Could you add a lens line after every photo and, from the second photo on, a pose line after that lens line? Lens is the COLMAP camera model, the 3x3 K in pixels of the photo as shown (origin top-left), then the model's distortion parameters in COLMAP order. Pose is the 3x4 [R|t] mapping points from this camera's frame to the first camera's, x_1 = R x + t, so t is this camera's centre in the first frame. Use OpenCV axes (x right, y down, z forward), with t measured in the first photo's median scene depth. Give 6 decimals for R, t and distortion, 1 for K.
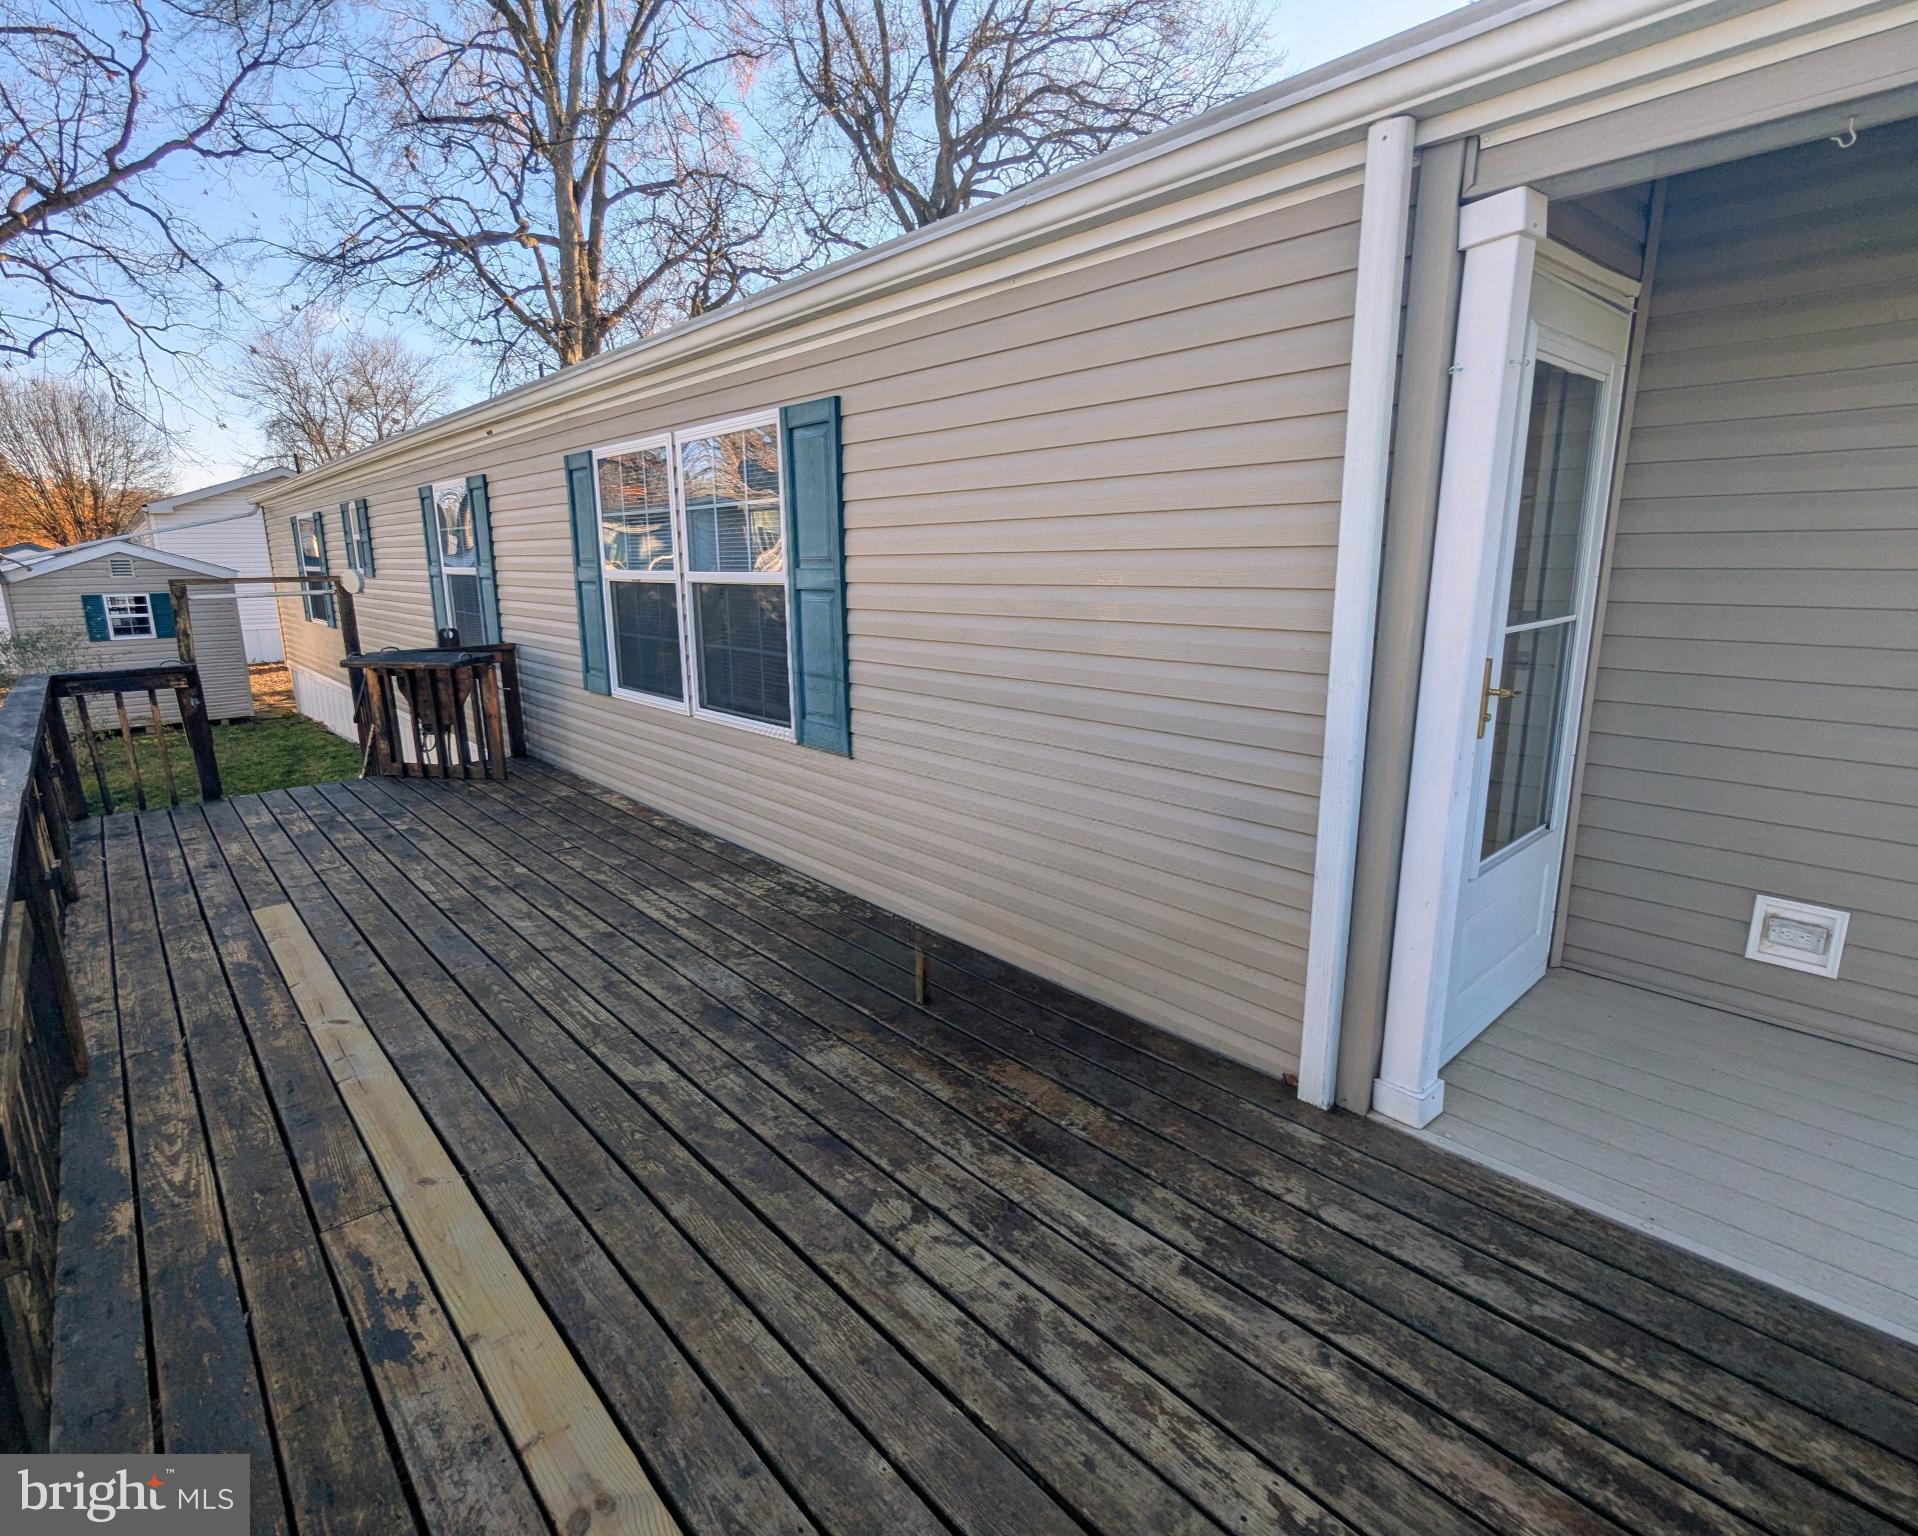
lens RADIAL K [[934.9, 0, 880.9], [0, 934.9, 777.5], [0, 0, 1]] dist [-0.000796, -0.001524]
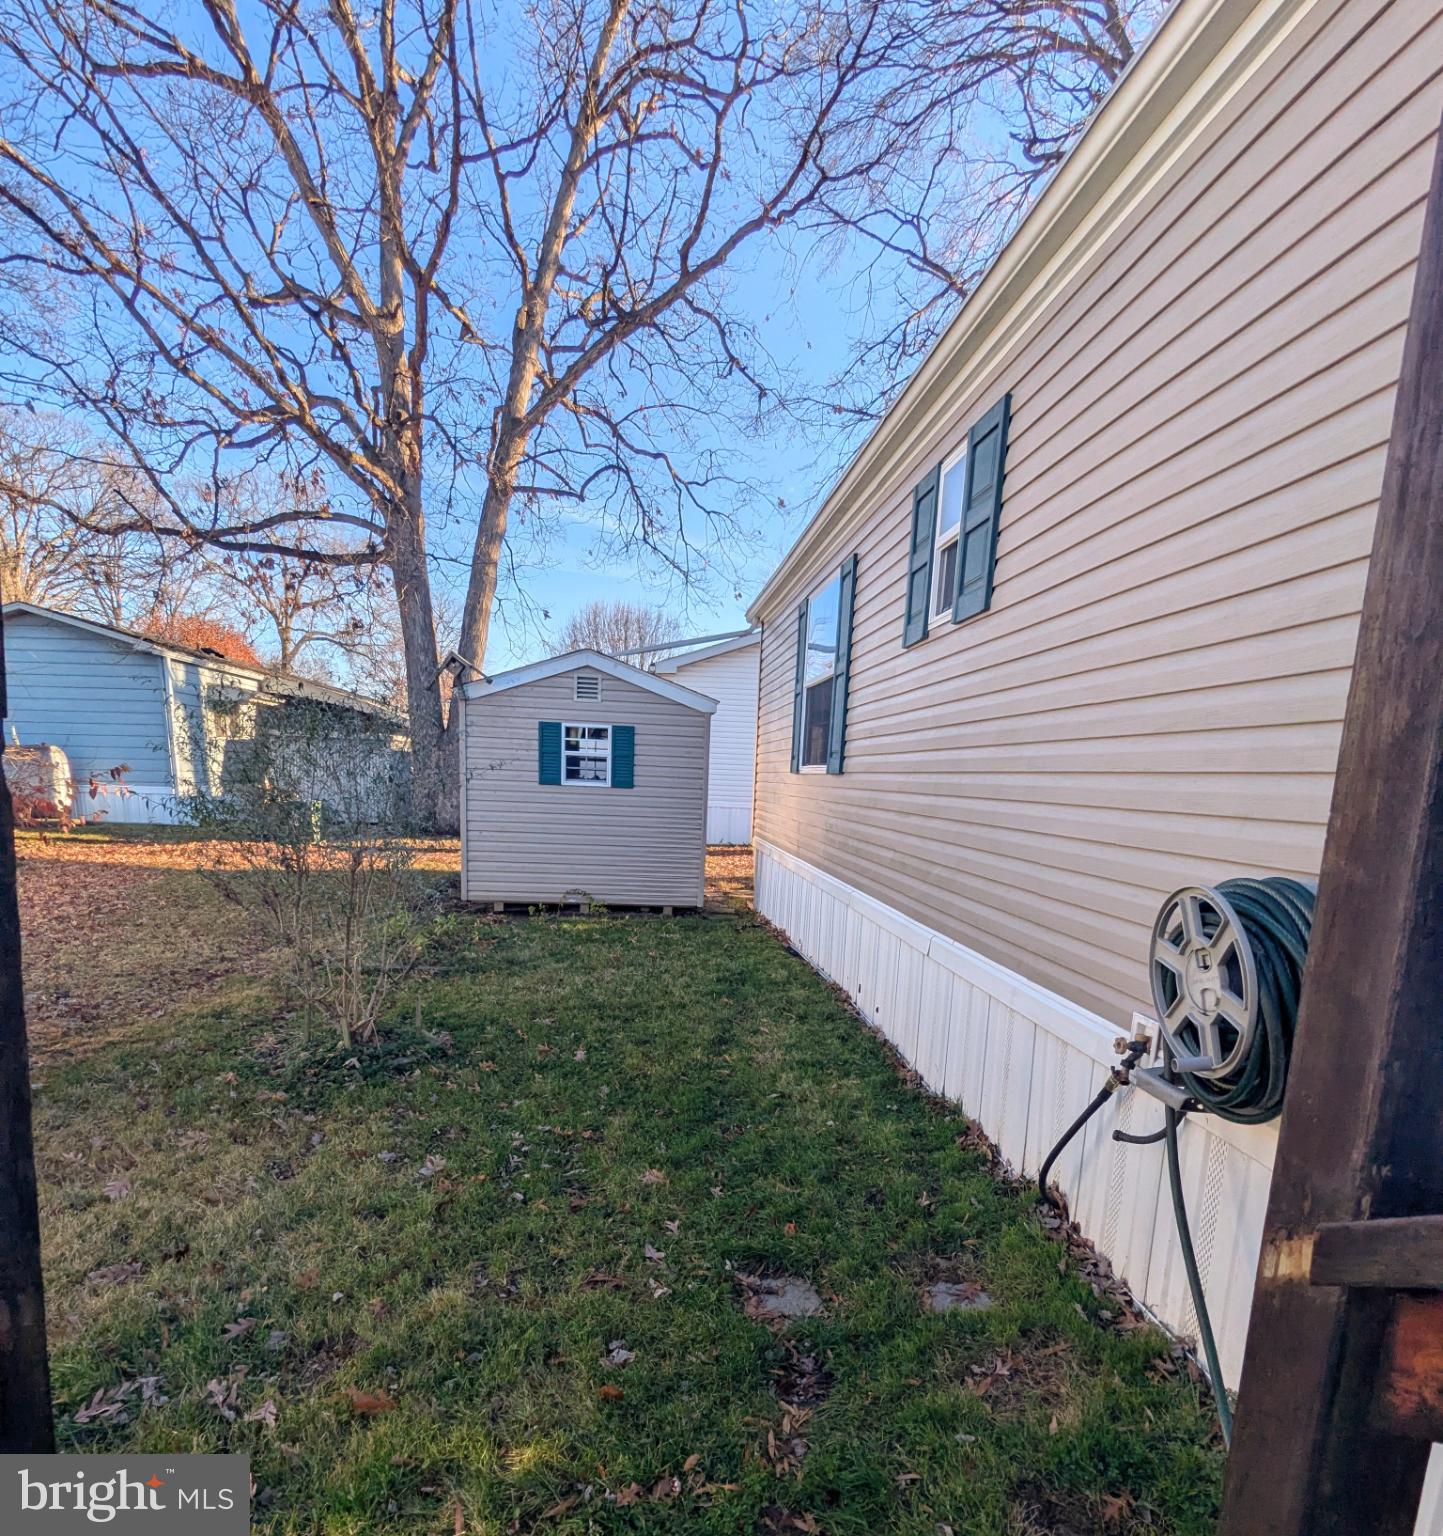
lens RADIAL K [[929.9, 0, 721.5], [0, 929.9, 768.0], [0, 0, 1]] dist [0.001240, 0.000147]
pose [[0.823256, 0.043530, -0.565998, -0.592501], [-0.181343, 0.964979, -0.189552, -0.082952], [0.537925, 0.258690, 0.802319, 0.932484]]
